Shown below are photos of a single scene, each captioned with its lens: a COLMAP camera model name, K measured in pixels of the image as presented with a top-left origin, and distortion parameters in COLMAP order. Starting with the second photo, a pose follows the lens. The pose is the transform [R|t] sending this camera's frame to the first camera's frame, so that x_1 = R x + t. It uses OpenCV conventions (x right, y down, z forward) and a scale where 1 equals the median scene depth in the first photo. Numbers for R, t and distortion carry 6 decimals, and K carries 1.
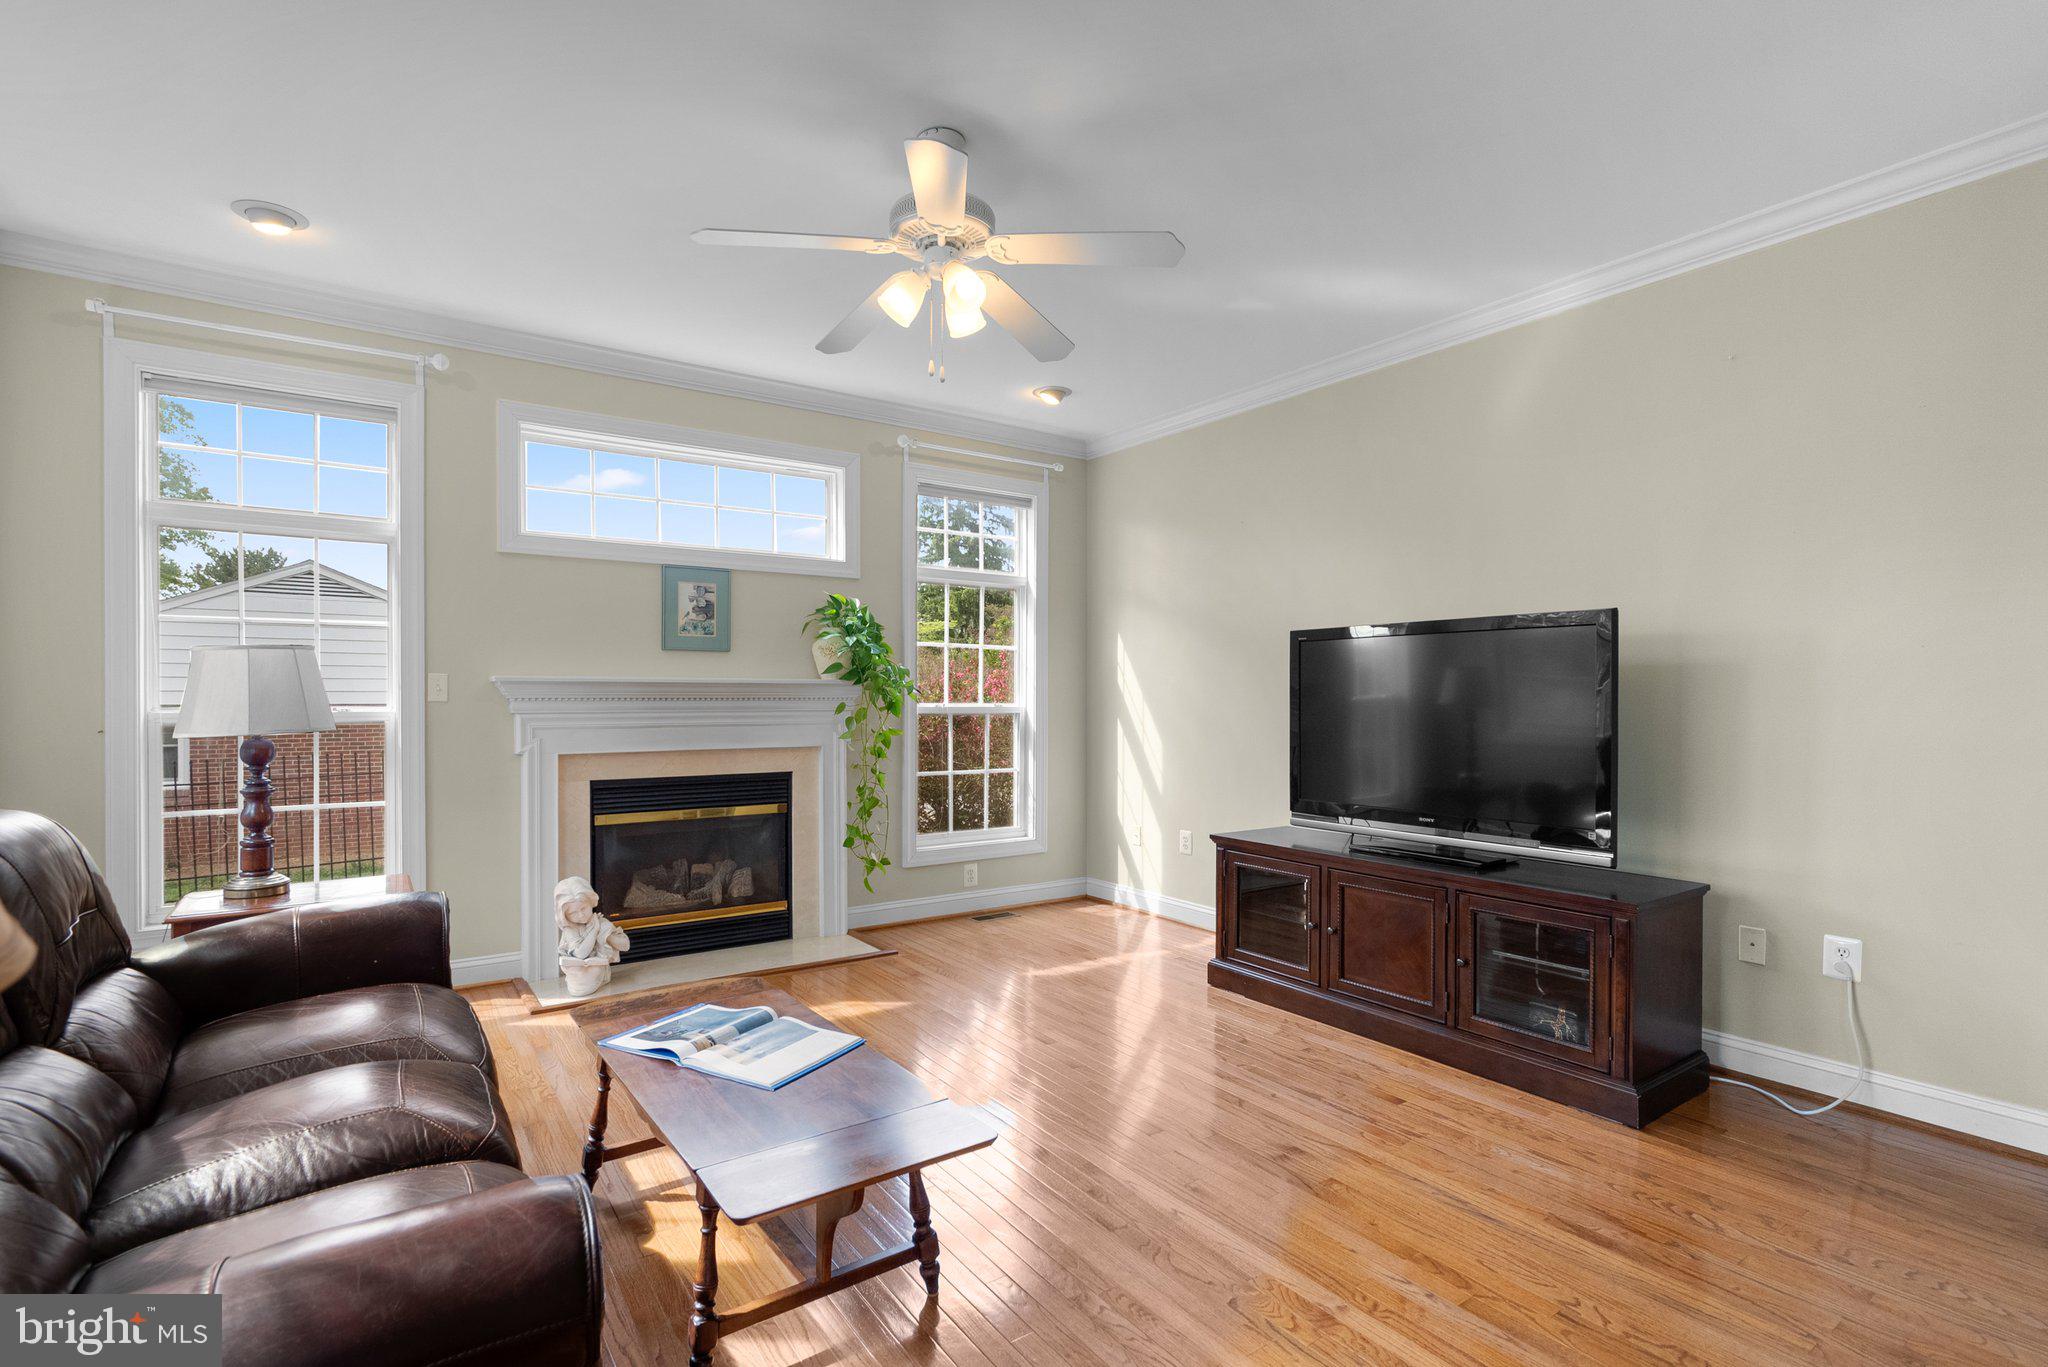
lens RADIAL K [[945.3, 0, 1009.6], [0, 945.3, 718.5], [0, 0, 1]] dist [-0.015757, 0.004482]
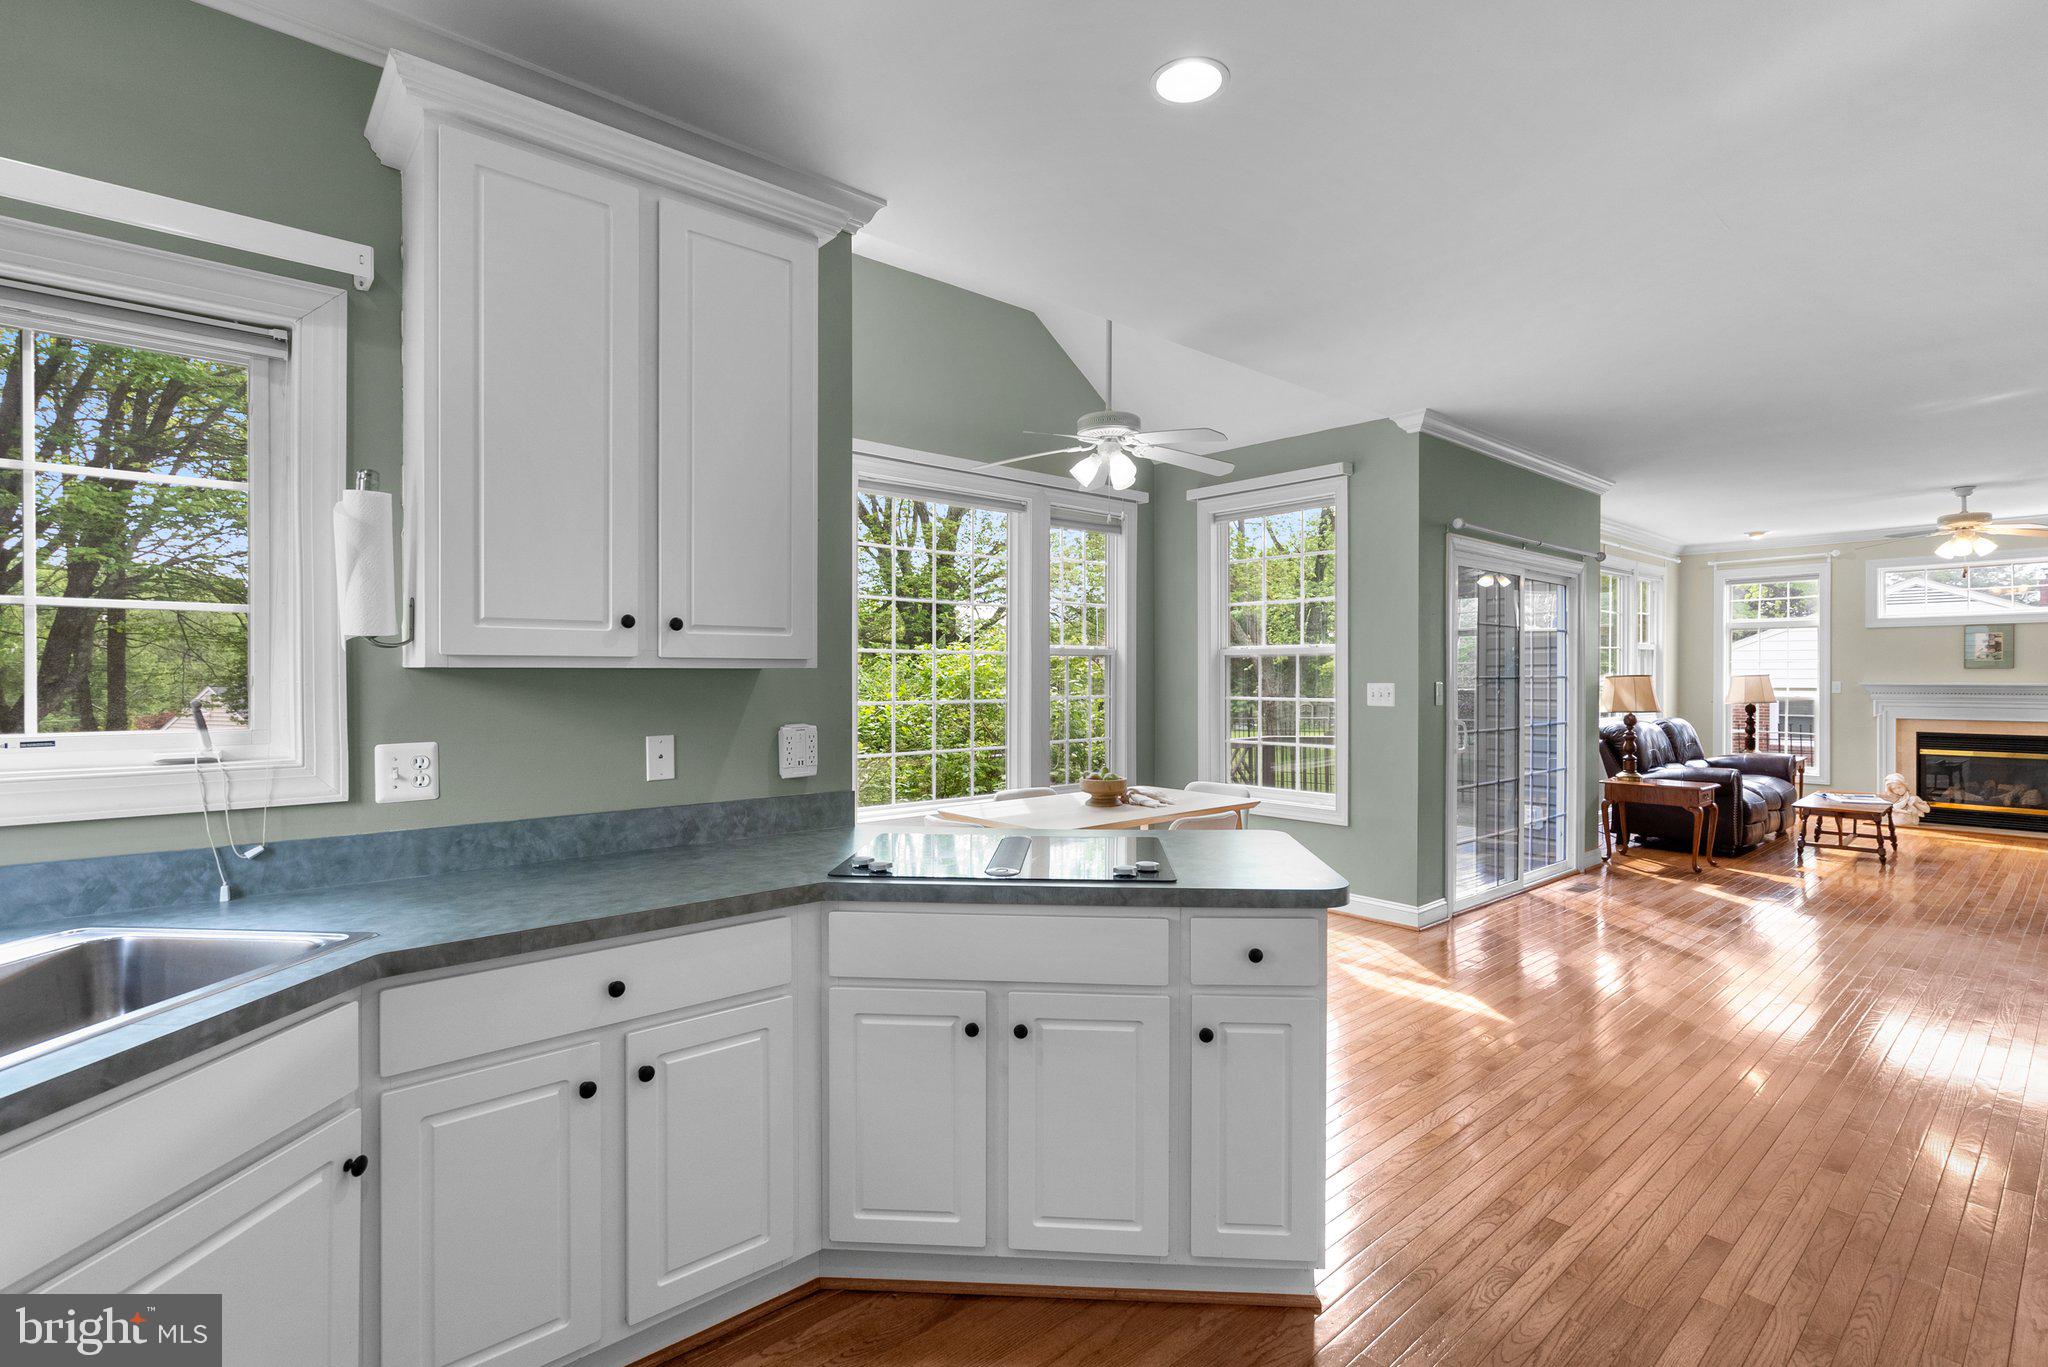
lens RADIAL K [[945.3, 0, 1021.8], [0, 945.3, 671.2], [0, 0, 1]] dist [-0.015757, 0.004482]
pose [[0.101584, -0.005693, -0.994811, 1.431032], [-0.016536, 0.999836, -0.007410, -0.021117], [0.994690, 0.017203, 0.101473, -1.200847]]
